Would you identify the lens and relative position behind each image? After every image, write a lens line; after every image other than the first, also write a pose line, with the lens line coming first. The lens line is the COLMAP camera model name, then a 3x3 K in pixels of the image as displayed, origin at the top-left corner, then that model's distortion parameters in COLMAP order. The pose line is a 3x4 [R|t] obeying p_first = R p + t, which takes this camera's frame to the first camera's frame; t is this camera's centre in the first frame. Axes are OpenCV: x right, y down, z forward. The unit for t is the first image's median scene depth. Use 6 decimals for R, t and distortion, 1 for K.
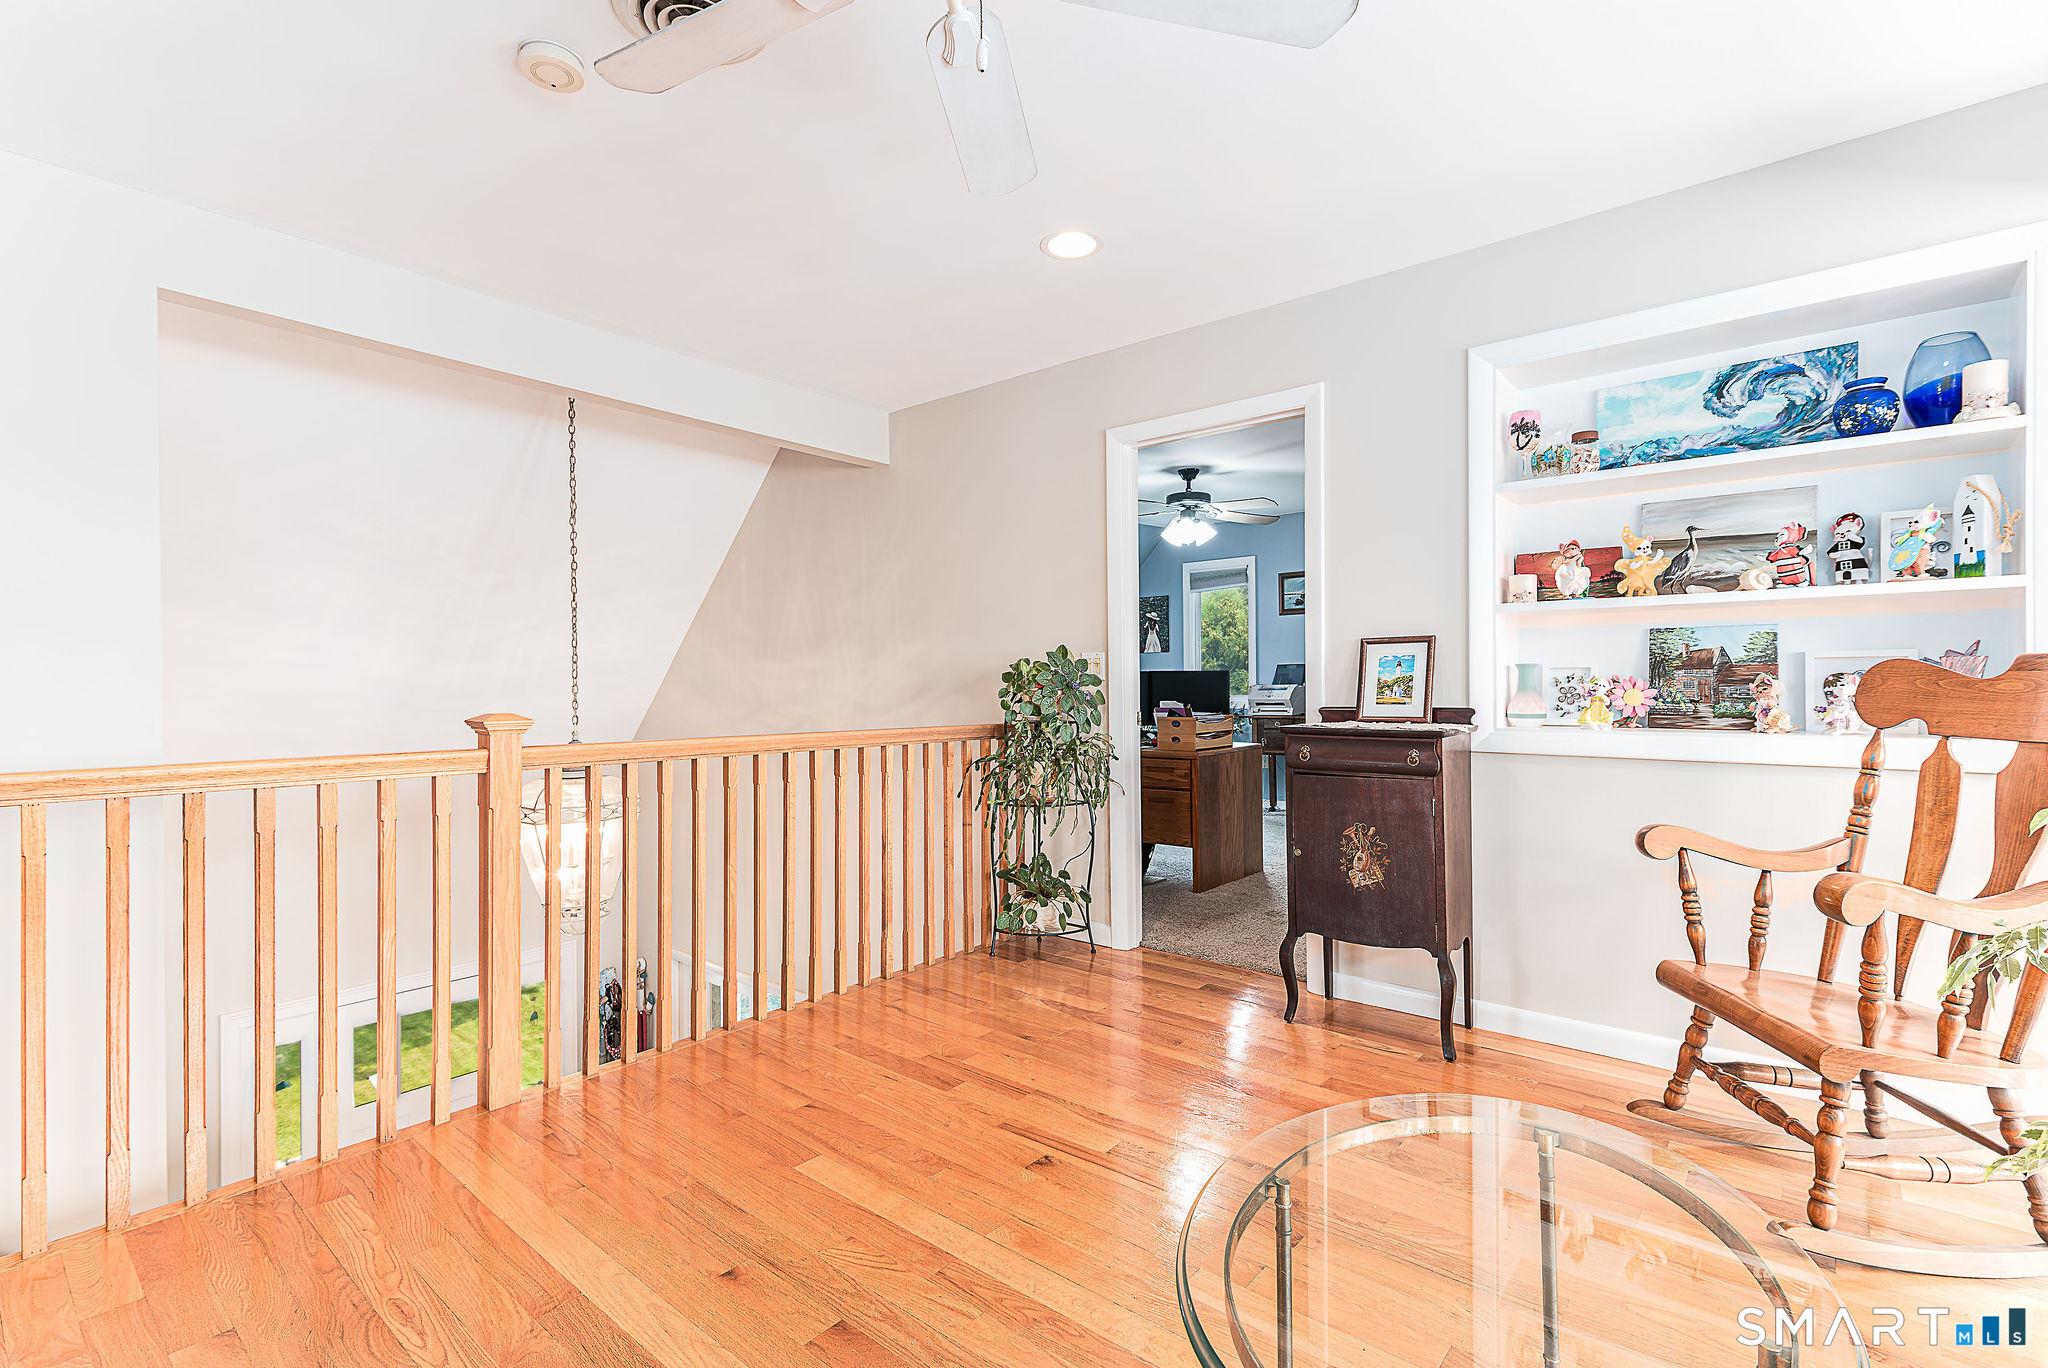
lens RADIAL K [[960.3, 0, 1019.5], [0, 960.3, 692.9], [0, 0, 1]] dist [0.007179, -0.000814]
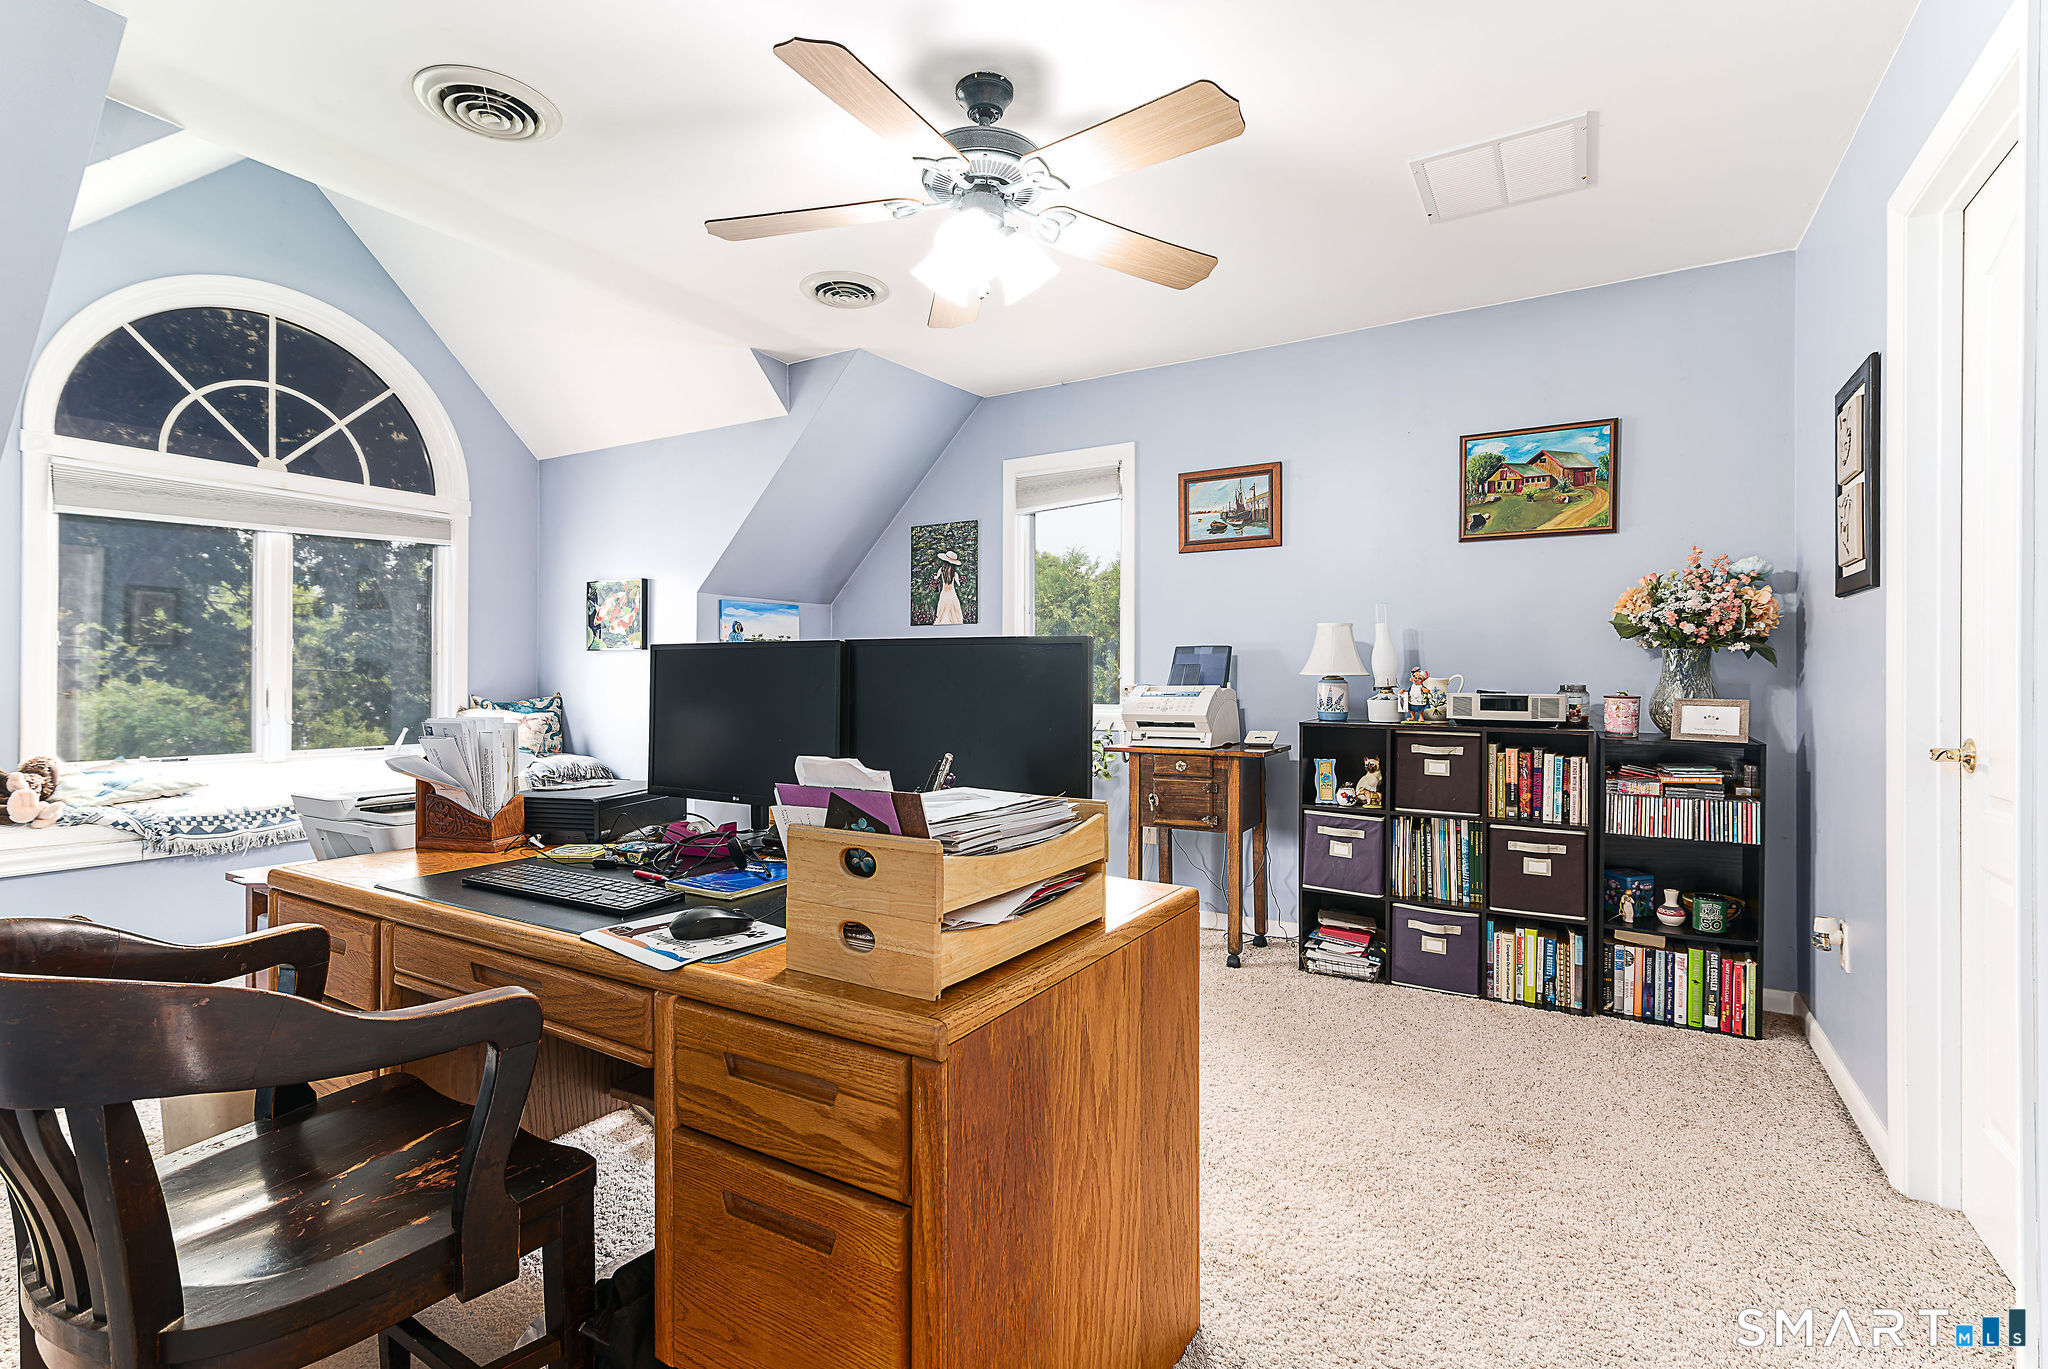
lens RADIAL K [[960.3, 0, 1019.5], [0, 960.3, 693.4], [0, 0, 1]] dist [0.007179, -0.000814]
pose [[0.987664, 0.017438, 0.155611, 0.105402], [-0.018222, 0.999827, 0.003617, -0.004903], [-0.155521, -0.006408, 0.987812, 0.500106]]
